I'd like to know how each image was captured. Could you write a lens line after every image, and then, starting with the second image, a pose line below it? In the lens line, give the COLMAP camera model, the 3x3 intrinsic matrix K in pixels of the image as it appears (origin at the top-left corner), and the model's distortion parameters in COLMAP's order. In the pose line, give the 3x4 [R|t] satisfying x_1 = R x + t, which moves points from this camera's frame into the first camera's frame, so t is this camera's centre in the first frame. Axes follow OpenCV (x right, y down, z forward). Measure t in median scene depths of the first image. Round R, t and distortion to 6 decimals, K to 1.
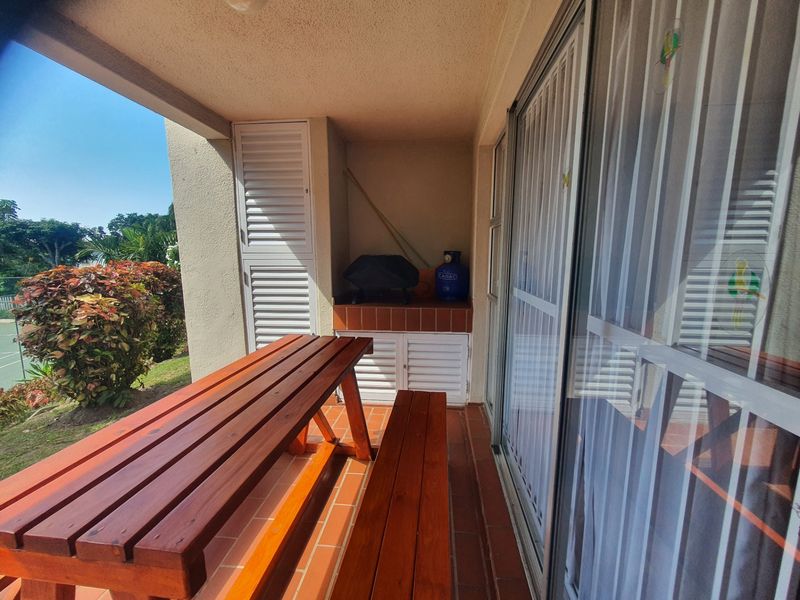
lens RADIAL K [[322.6, 0, 409.1], [0, 322.6, 302.8], [0, 0, 1]] dist [-0.003774, -0.000746]
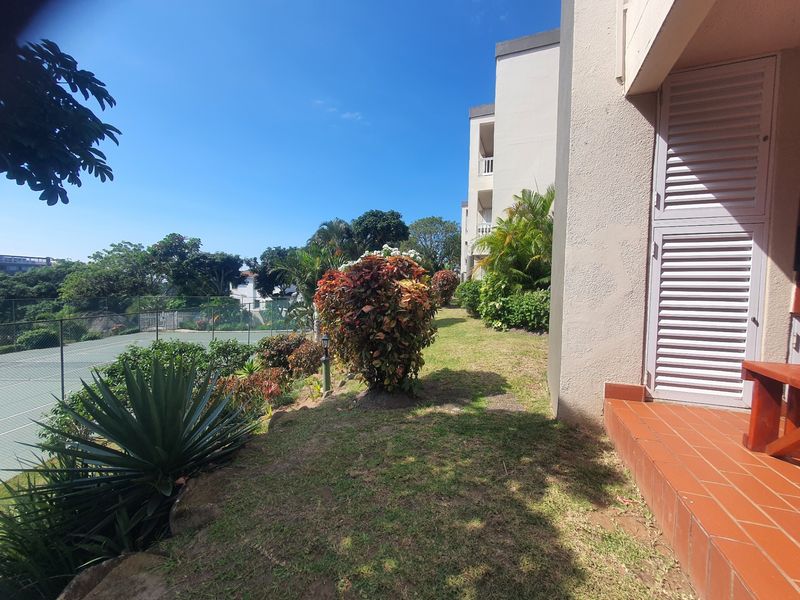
lens RADIAL K [[319.4, 0, 402.5], [0, 319.4, 302.3], [0, 0, 1]] dist [-0.001117, 0.000002]
pose [[0.962427, 0.029758, -0.269904, -0.720854], [-0.057927, 0.993596, -0.097011, 0.144024], [0.265289, 0.109000, 0.957988, 0.023824]]
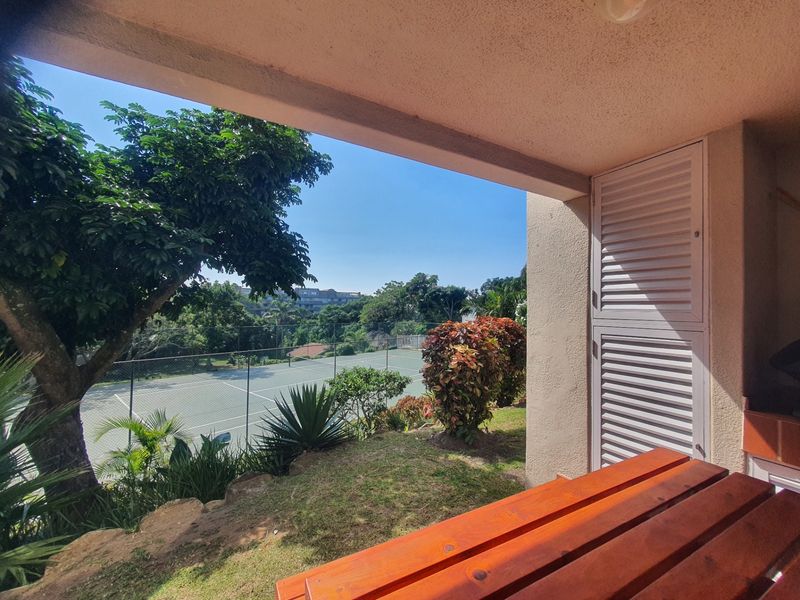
lens RADIAL K [[319.4, 0, 402.5], [0, 319.4, 302.3], [0, 0, 1]] dist [-0.001117, 0.000002]
pose [[0.555666, -0.008468, -0.831362, -0.073581], [-0.134335, 0.985895, -0.099829, -0.034812], [0.820481, 0.167153, 0.546691, 0.091727]]
